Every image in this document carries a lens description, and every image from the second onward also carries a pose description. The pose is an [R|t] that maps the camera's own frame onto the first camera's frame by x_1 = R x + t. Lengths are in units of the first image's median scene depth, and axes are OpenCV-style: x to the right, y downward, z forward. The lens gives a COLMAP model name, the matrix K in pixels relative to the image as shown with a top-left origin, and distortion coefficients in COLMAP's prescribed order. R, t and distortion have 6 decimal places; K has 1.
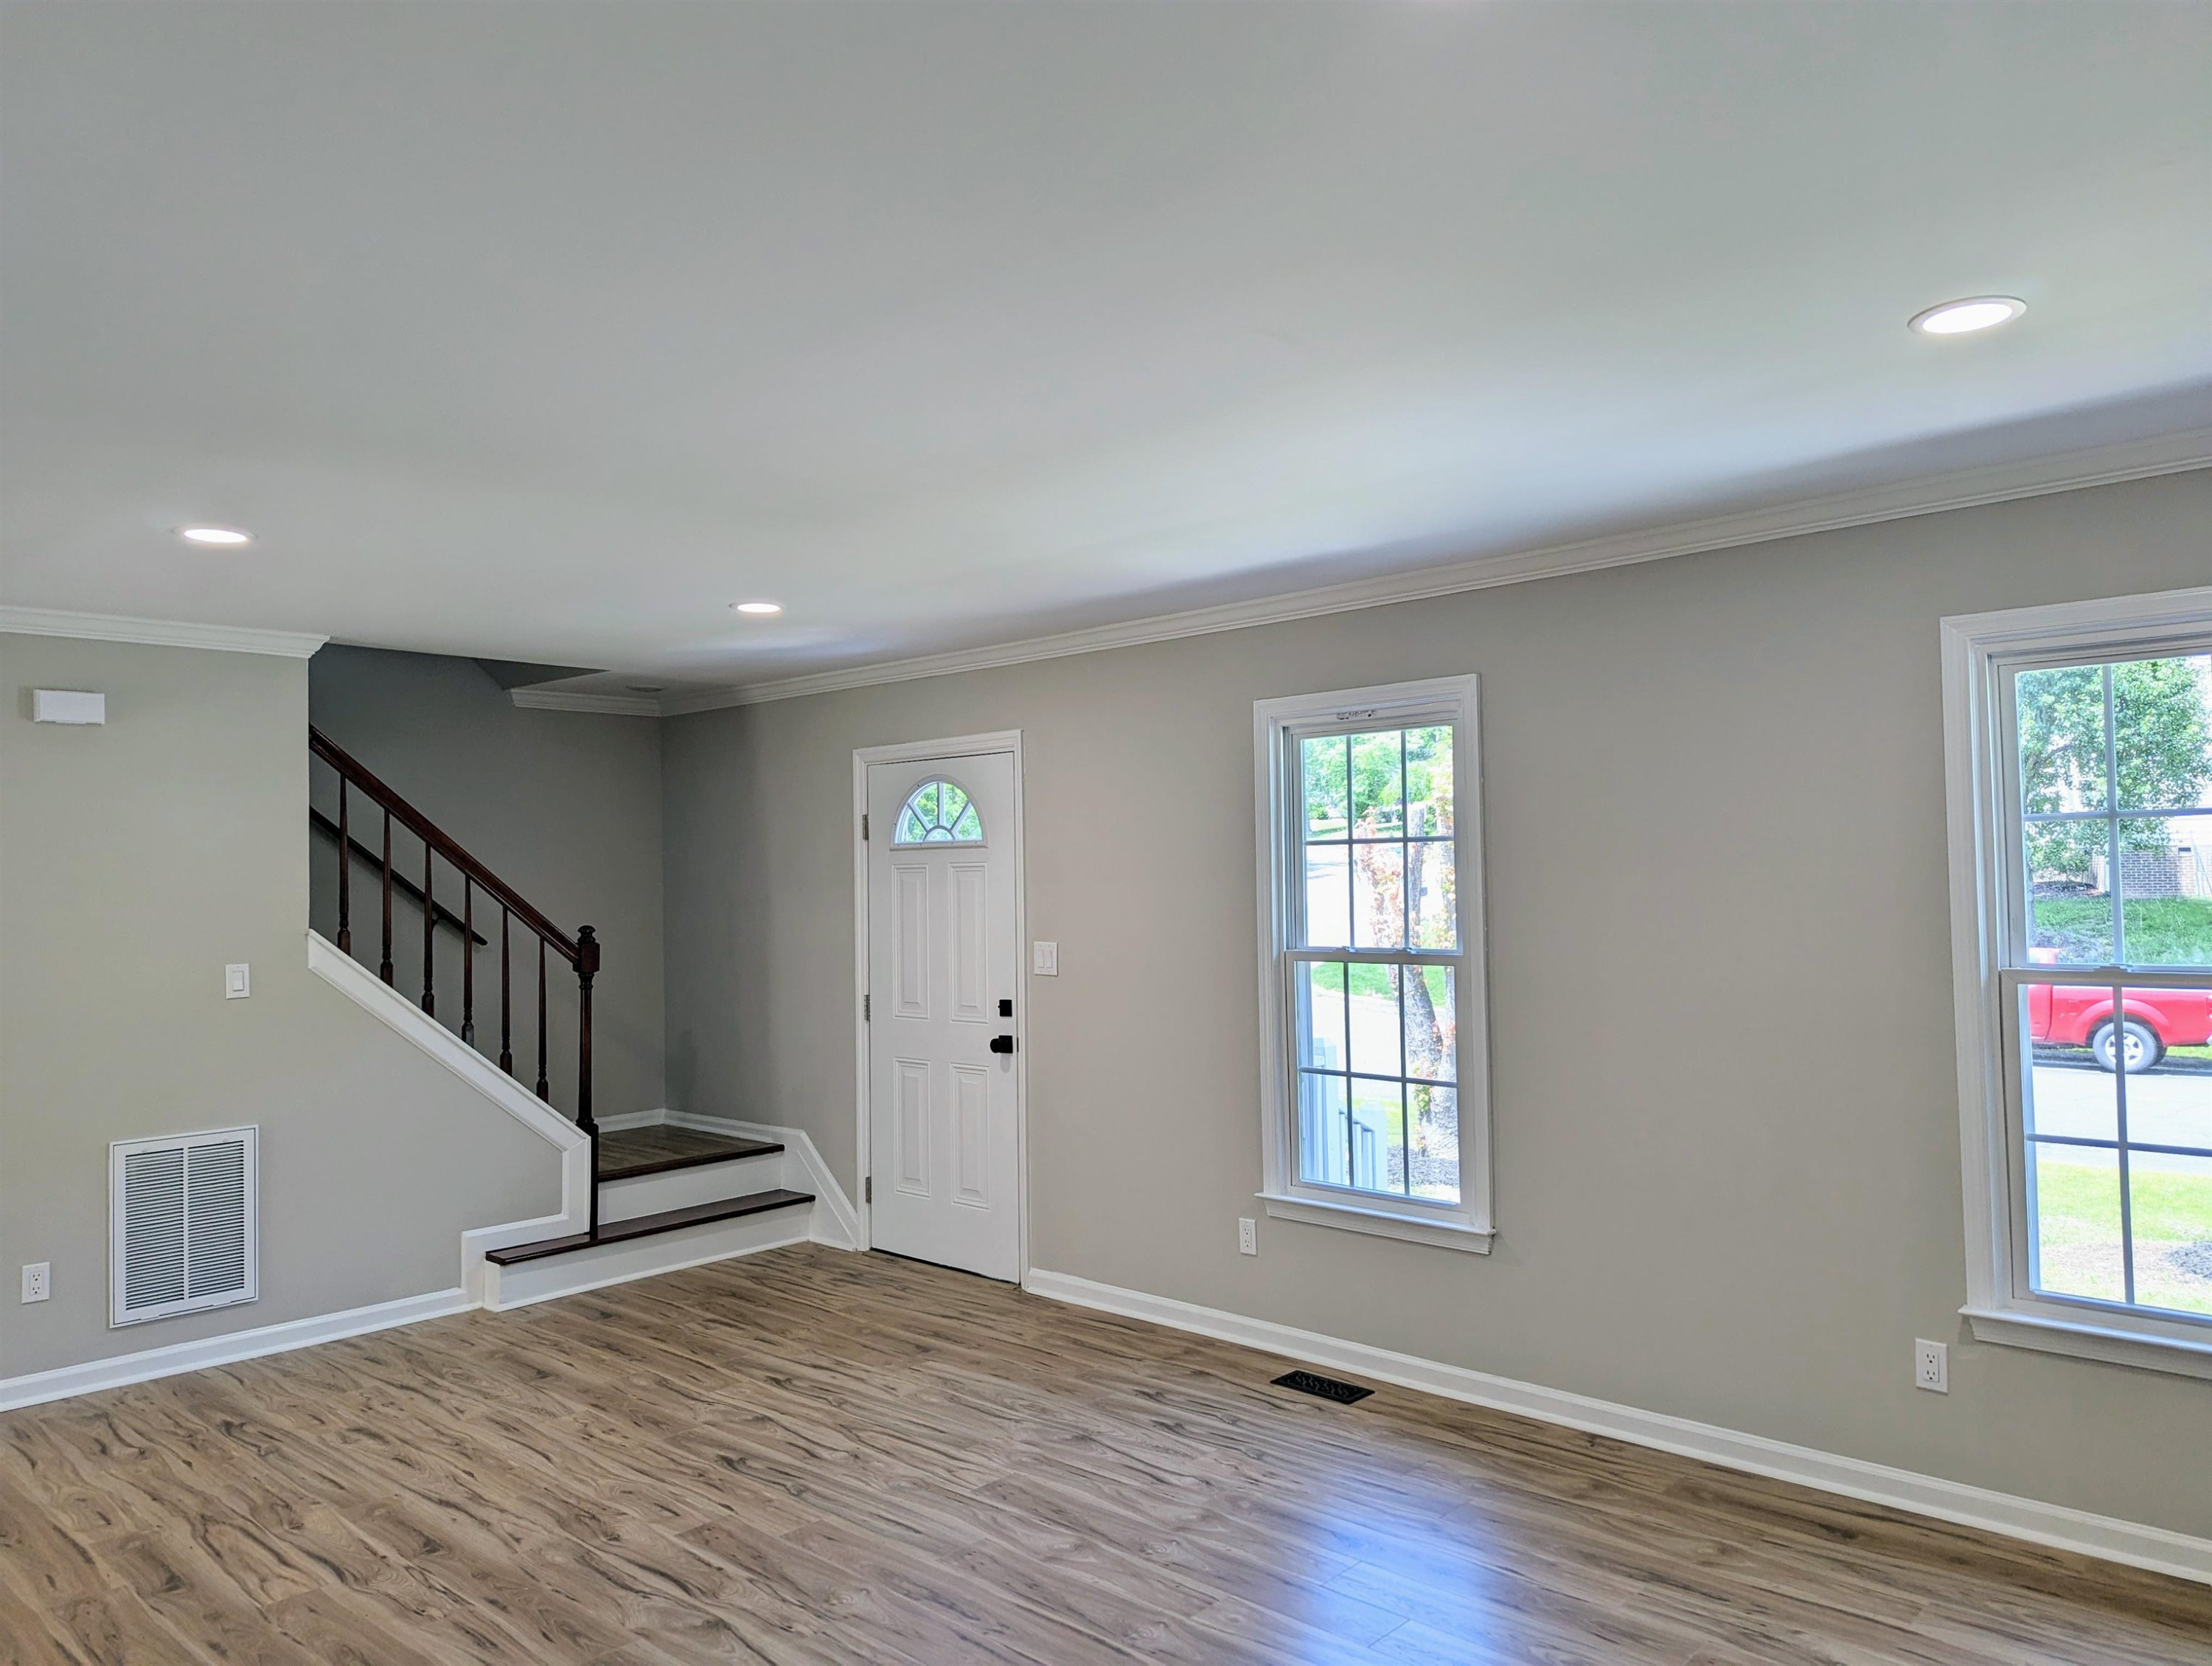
lens RADIAL K [[1551.0, 0, 1114.8], [0, 1551.0, 829.1], [0, 0, 1]] dist [0.062319, -0.048597]
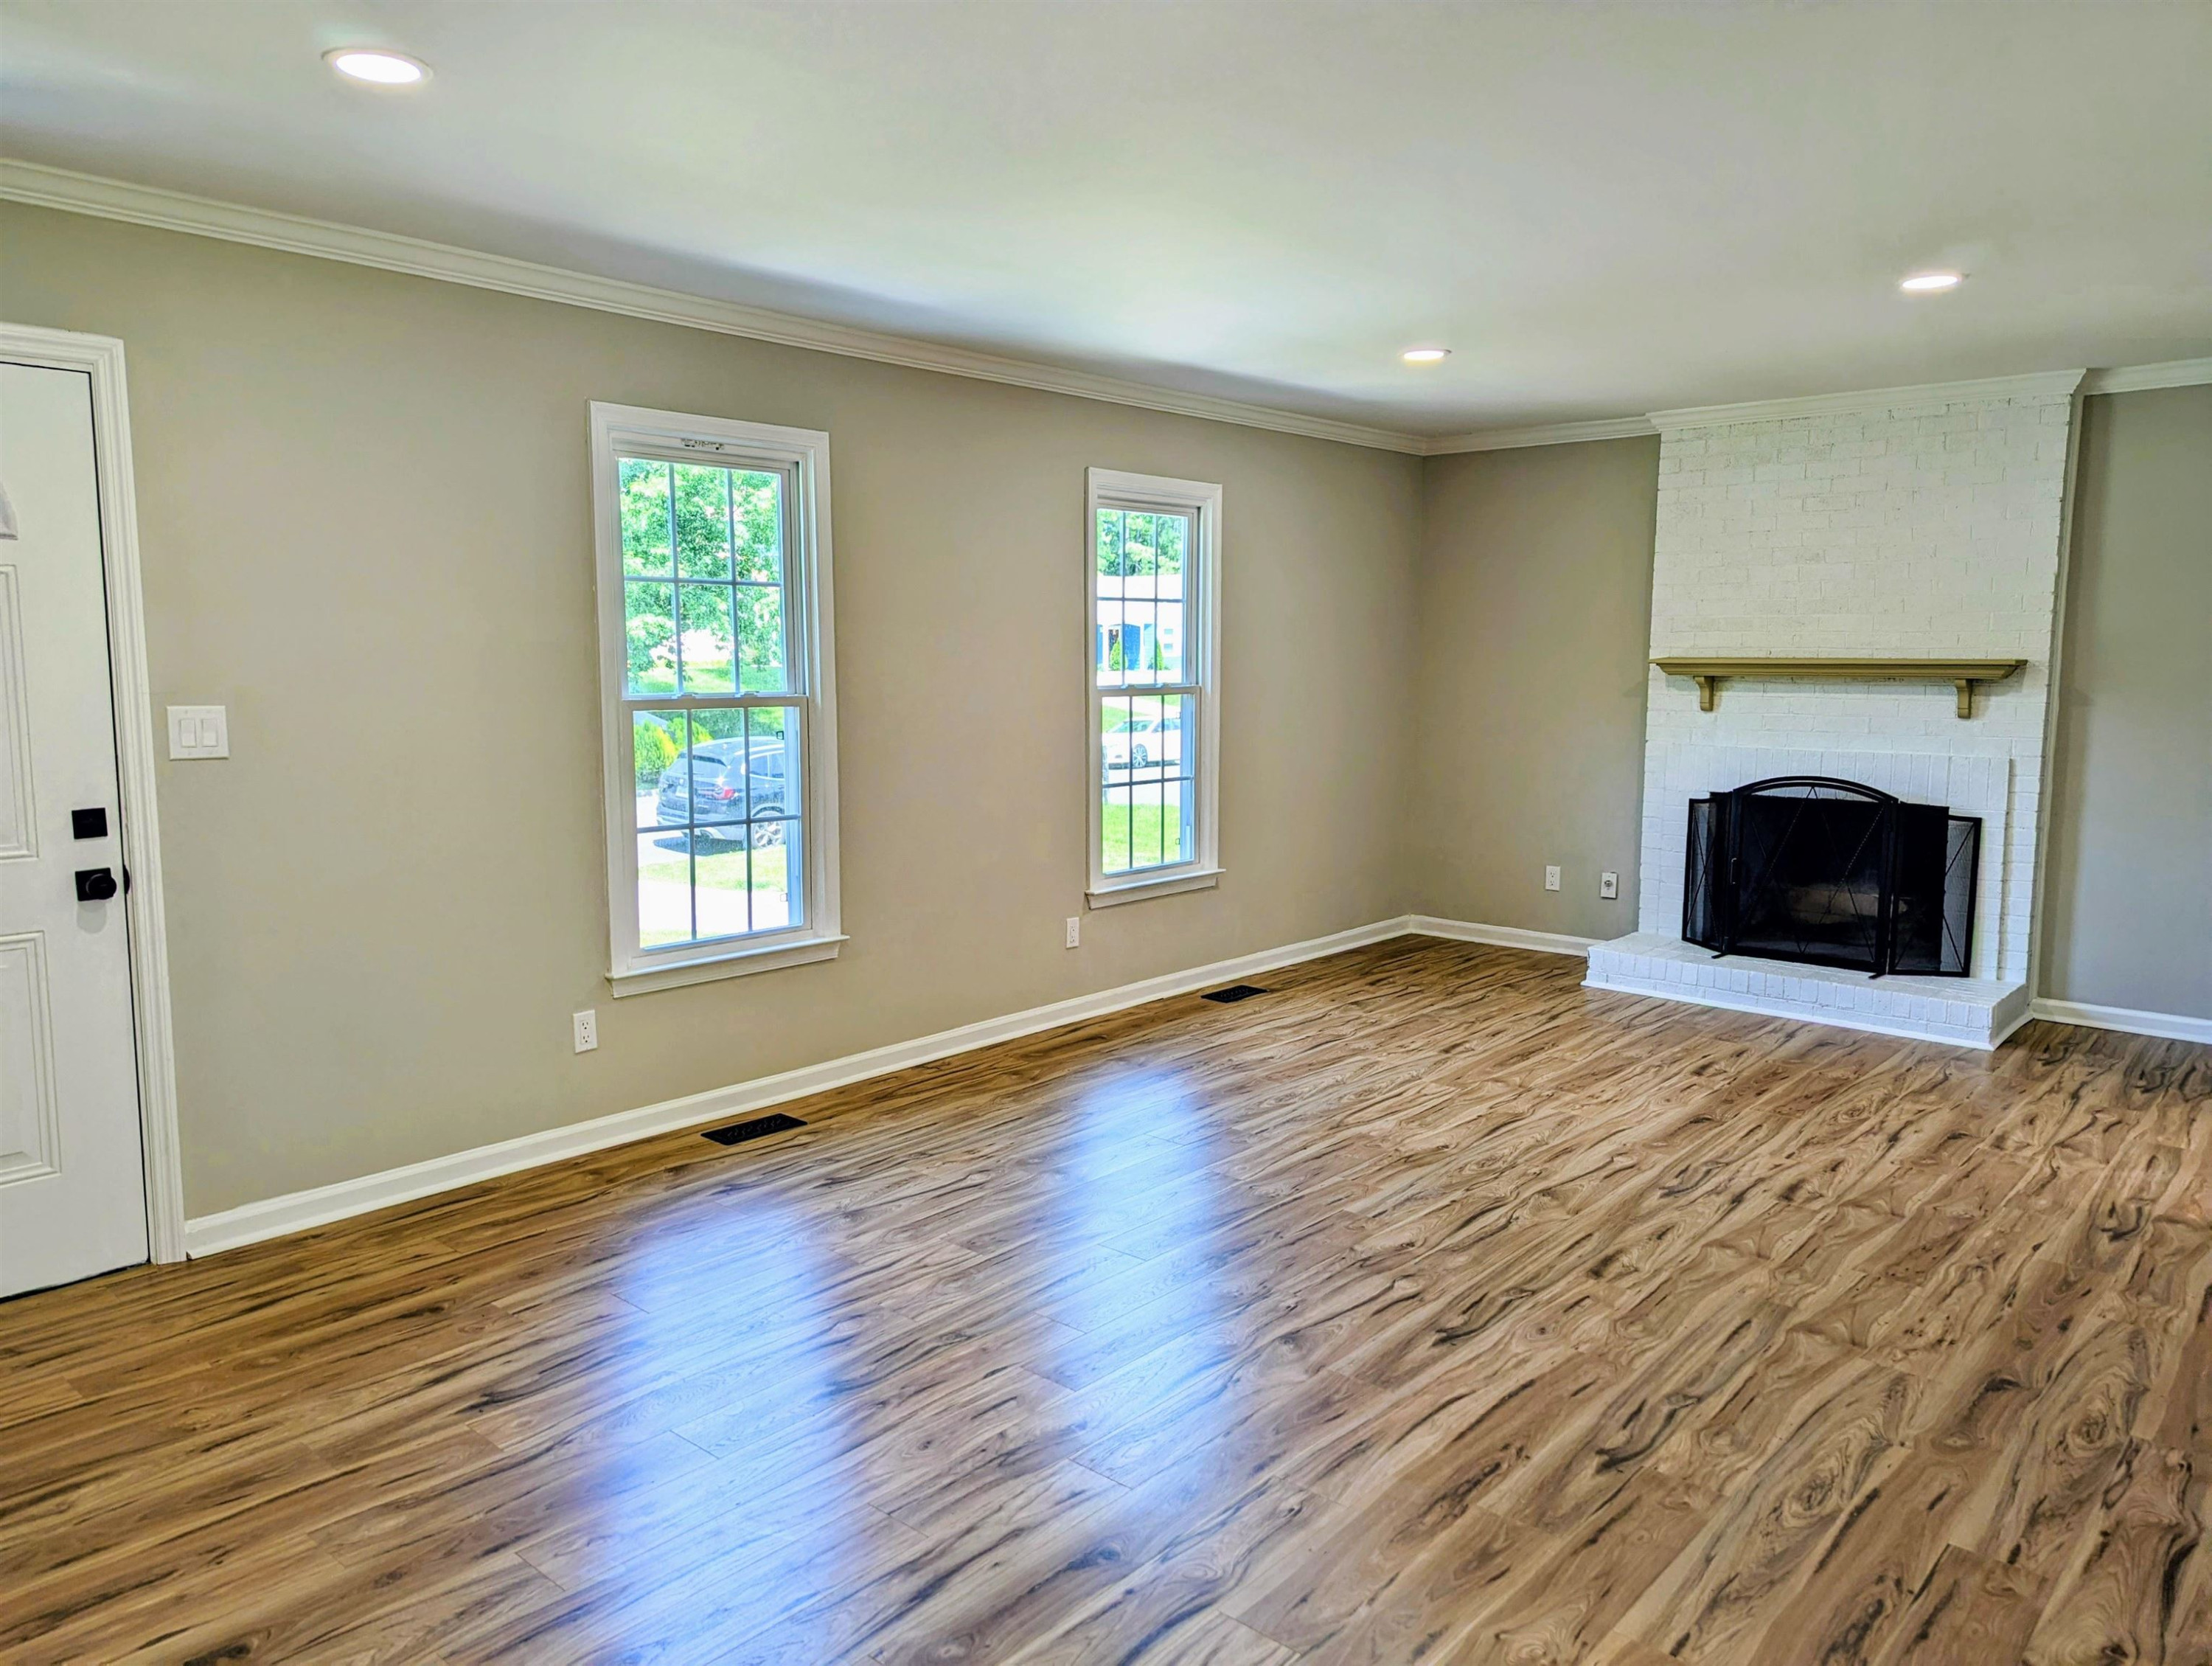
lens RADIAL K [[1551.0, 0, 1099.9], [0, 1551.0, 847.0], [0, 0, 1]] dist [0.062319, -0.048597]
pose [[-0.025706, -0.112471, 0.993322, -0.838105], [-0.035339, 0.993132, 0.111535, 0.055783], [-0.999045, -0.032236, -0.029504, 0.801003]]
